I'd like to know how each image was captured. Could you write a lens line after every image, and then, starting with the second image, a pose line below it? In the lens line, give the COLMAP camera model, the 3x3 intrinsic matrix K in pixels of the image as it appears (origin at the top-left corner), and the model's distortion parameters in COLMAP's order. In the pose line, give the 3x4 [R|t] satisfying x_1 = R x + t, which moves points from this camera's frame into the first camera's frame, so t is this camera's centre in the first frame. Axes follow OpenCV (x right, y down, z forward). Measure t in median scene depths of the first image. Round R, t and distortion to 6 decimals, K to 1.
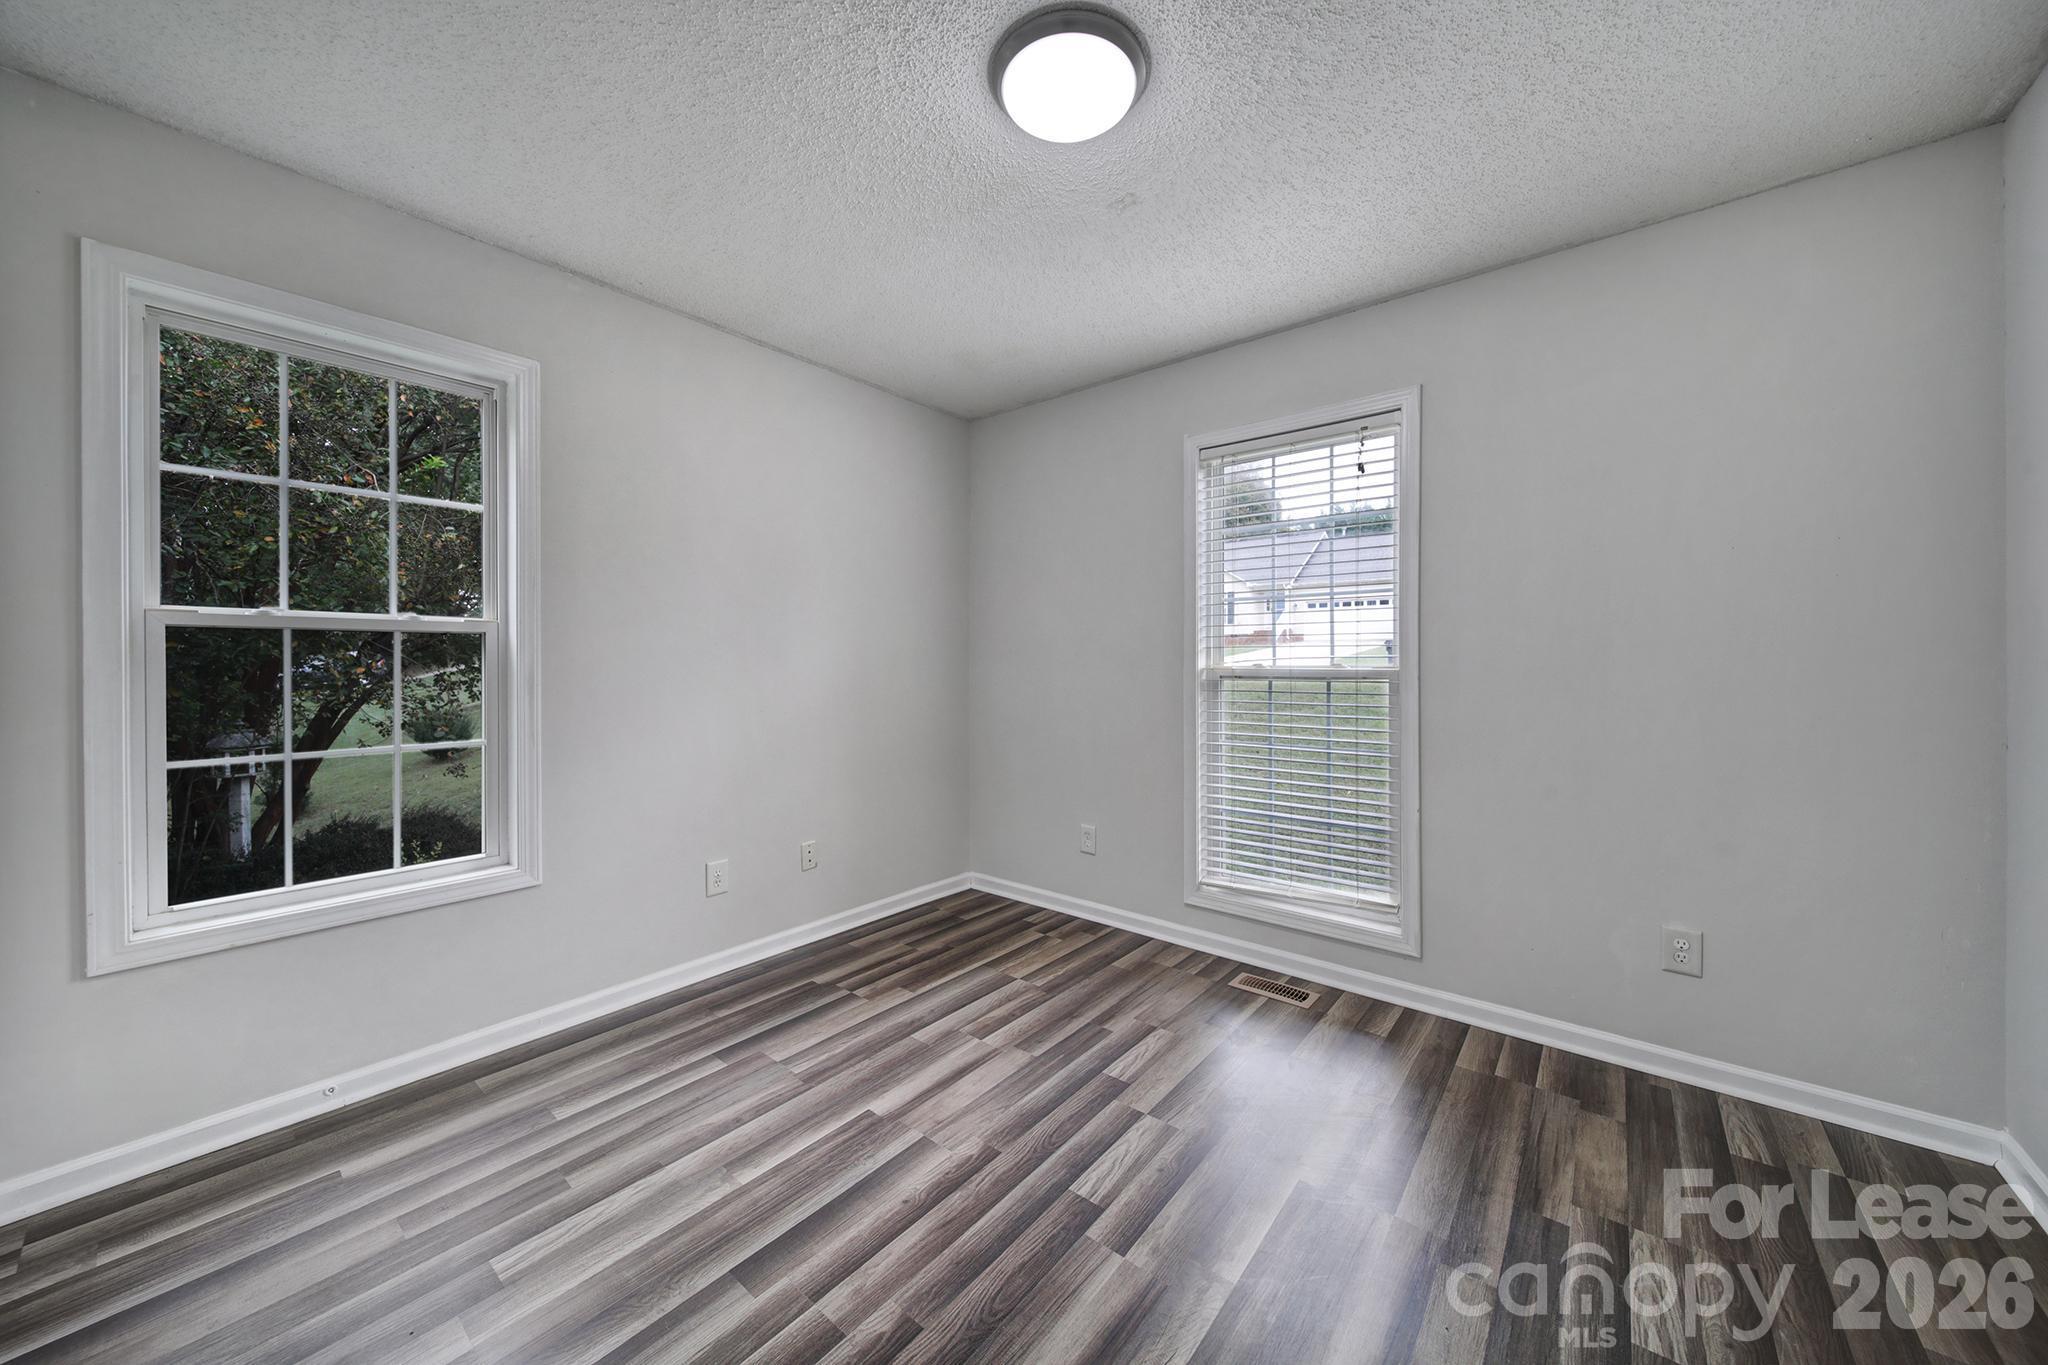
lens RADIAL K [[720.1, 0, 1024.3], [0, 720.1, 675.5], [0, 0, 1]] dist [0.000270, -0.001554]
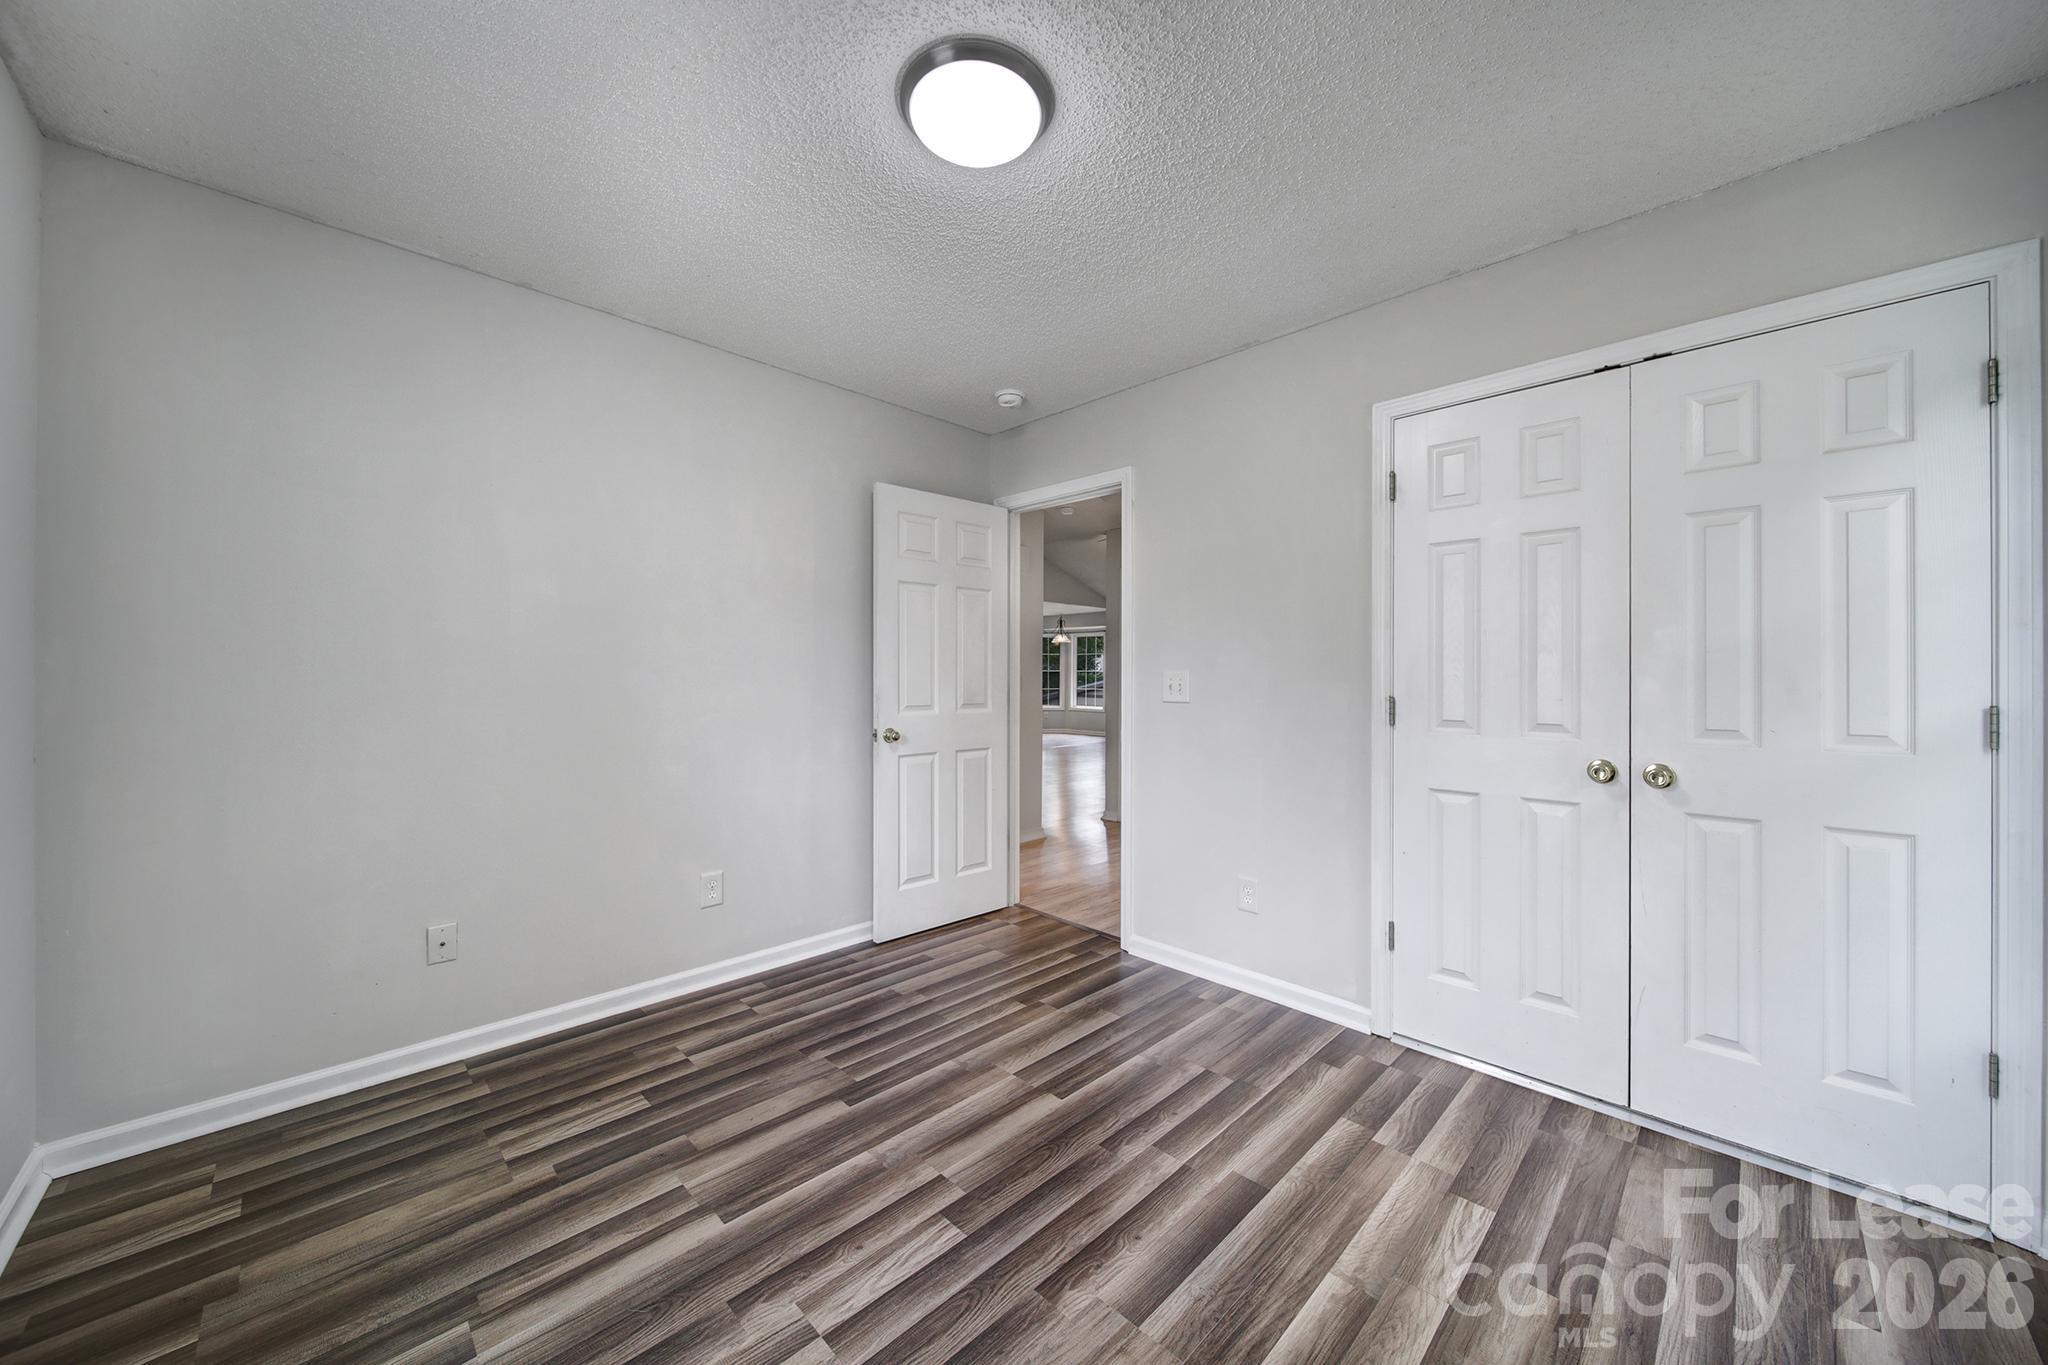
lens RADIAL K [[720.1, 0, 1030.8], [0, 720.1, 676.4], [0, 0, 1]] dist [0.000270, -0.001554]
pose [[-0.995799, -0.000624, 0.091566, -0.106323], [-0.000088, 0.999983, 0.005867, -0.028207], [-0.091568, 0.005835, -0.995782, 1.895184]]
